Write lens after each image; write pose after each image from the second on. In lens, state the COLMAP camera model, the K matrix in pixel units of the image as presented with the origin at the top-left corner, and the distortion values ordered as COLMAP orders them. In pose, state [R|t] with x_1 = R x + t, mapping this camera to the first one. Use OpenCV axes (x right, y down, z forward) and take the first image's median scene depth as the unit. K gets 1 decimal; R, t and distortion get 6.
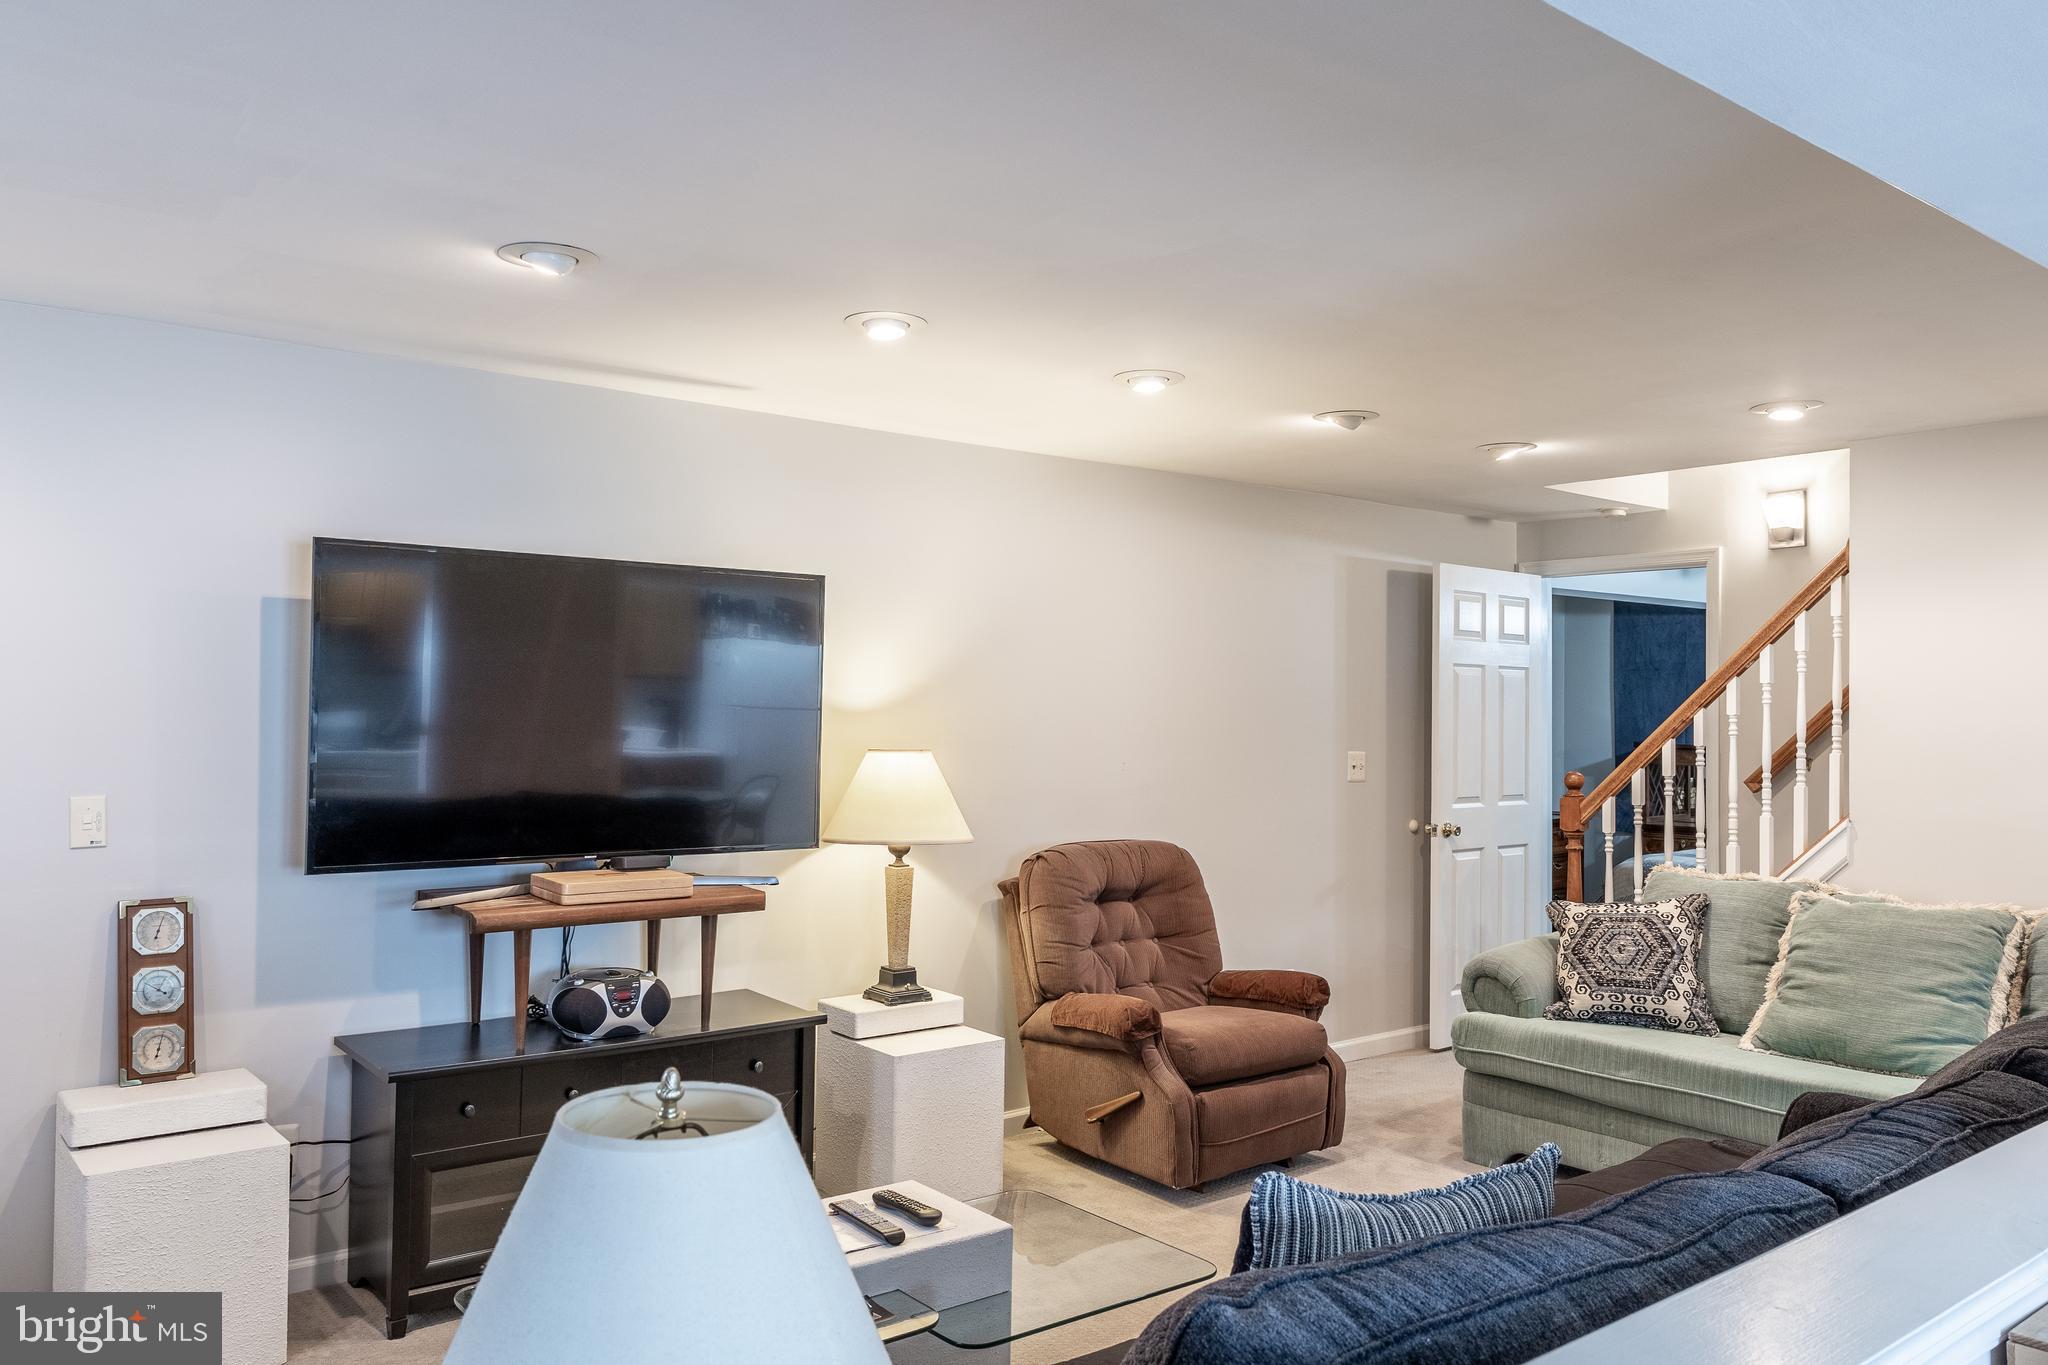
lens RADIAL K [[1480.8, 0, 1024.0], [0, 1480.8, 682.5], [0, 0, 1]] dist [-0.002530, 0.002861]
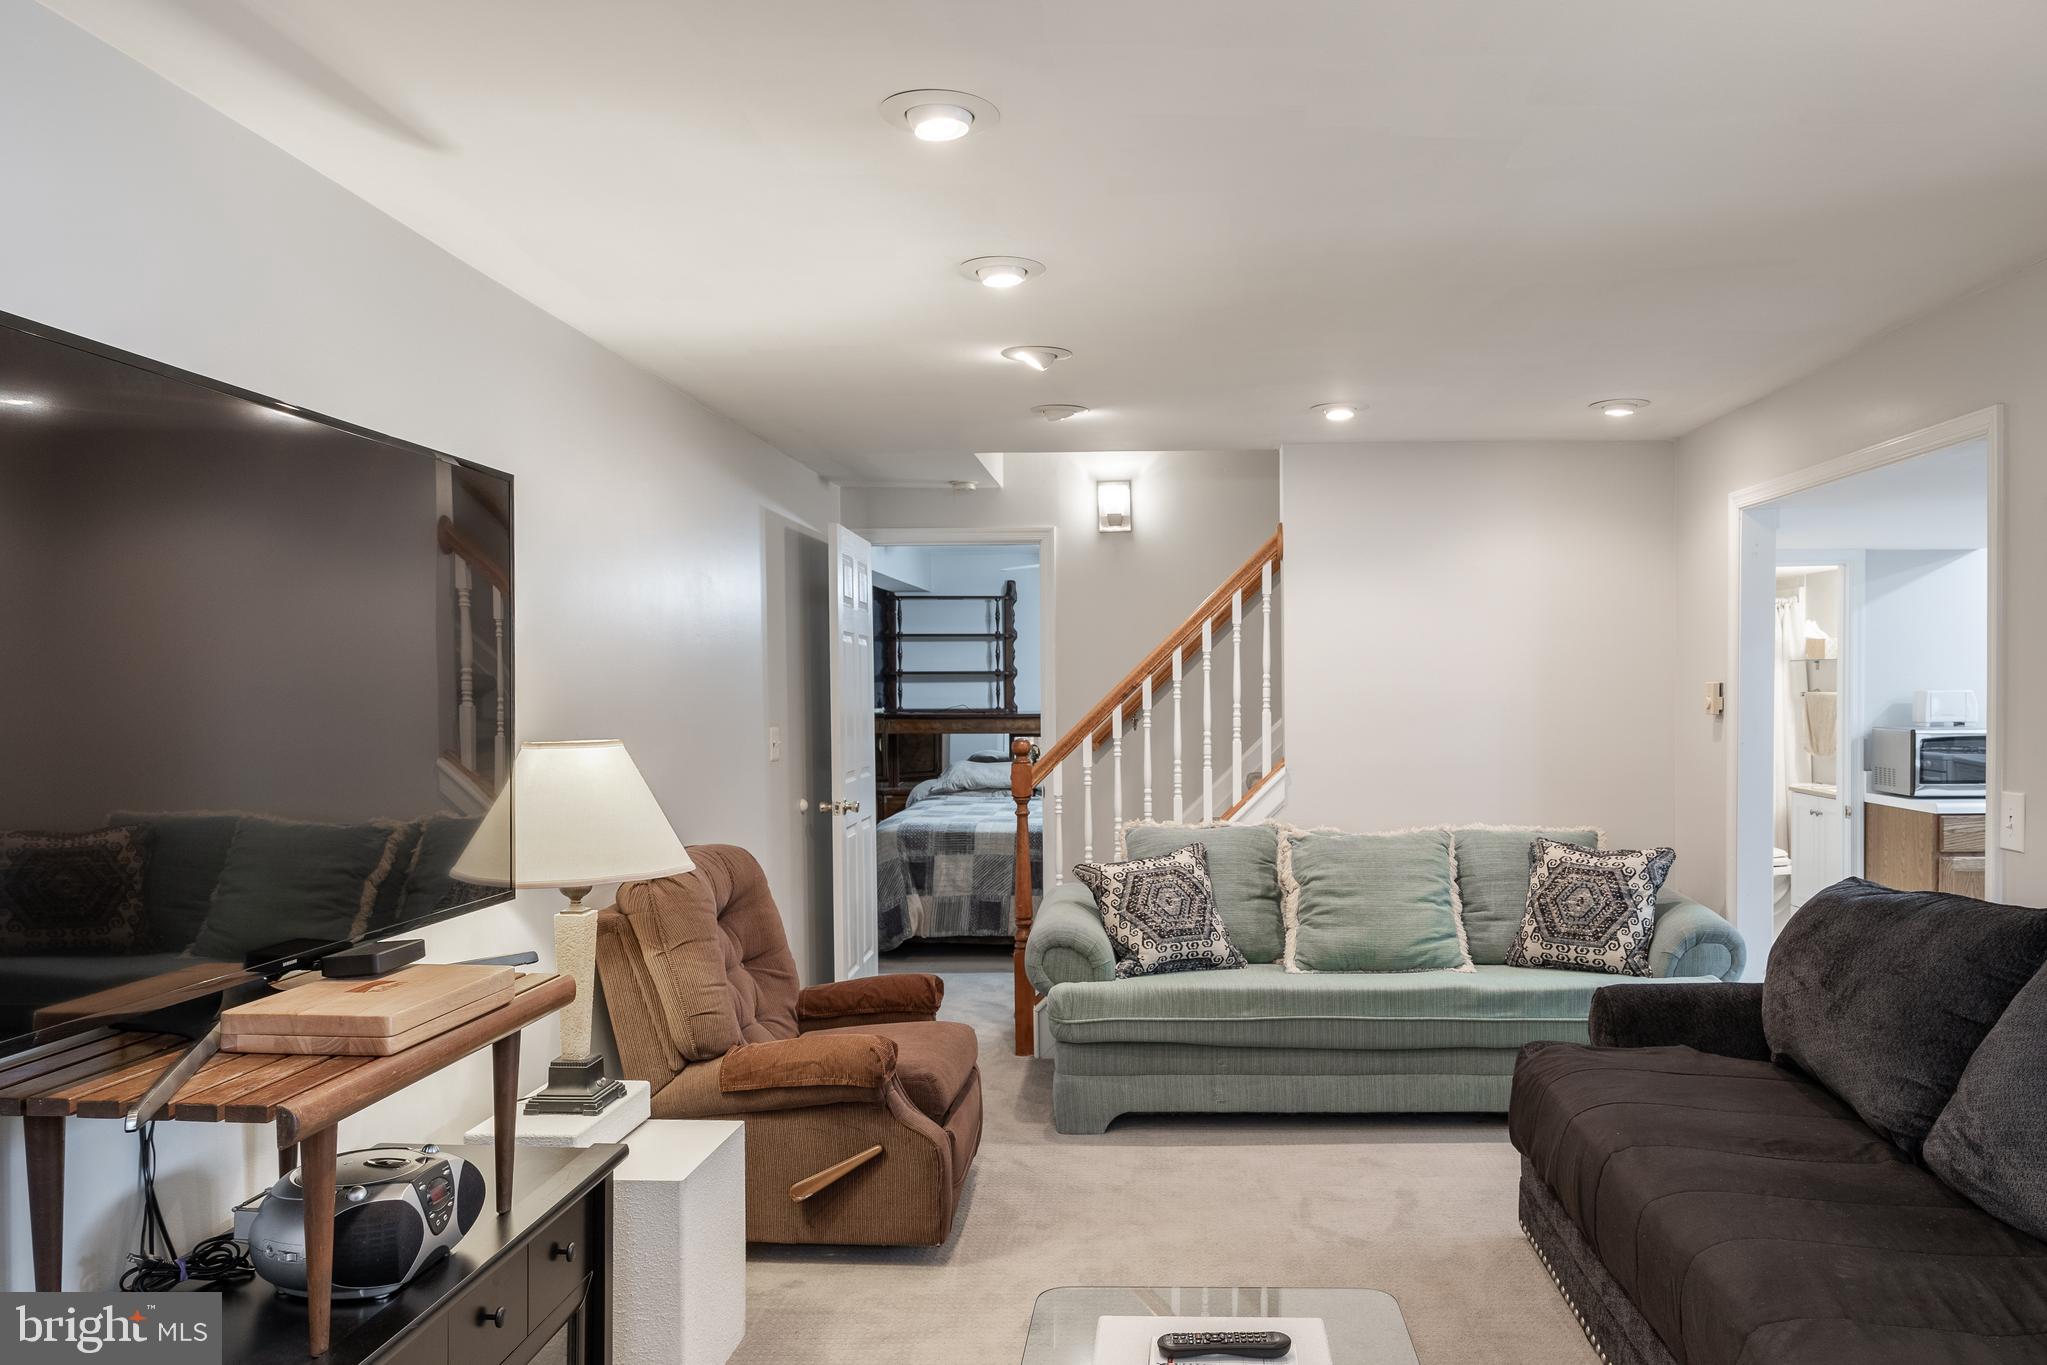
lens RADIAL K [[1480.1, 0, 1023.5], [0, 1480.1, 682.5], [0, 0, 1]] dist [-0.002530, 0.002861]
pose [[0.654153, -0.018491, 0.756136, -0.488152], [-0.000431, 0.999692, 0.024820, -0.004863], [-0.756362, -0.016562, 0.653943, 0.395161]]
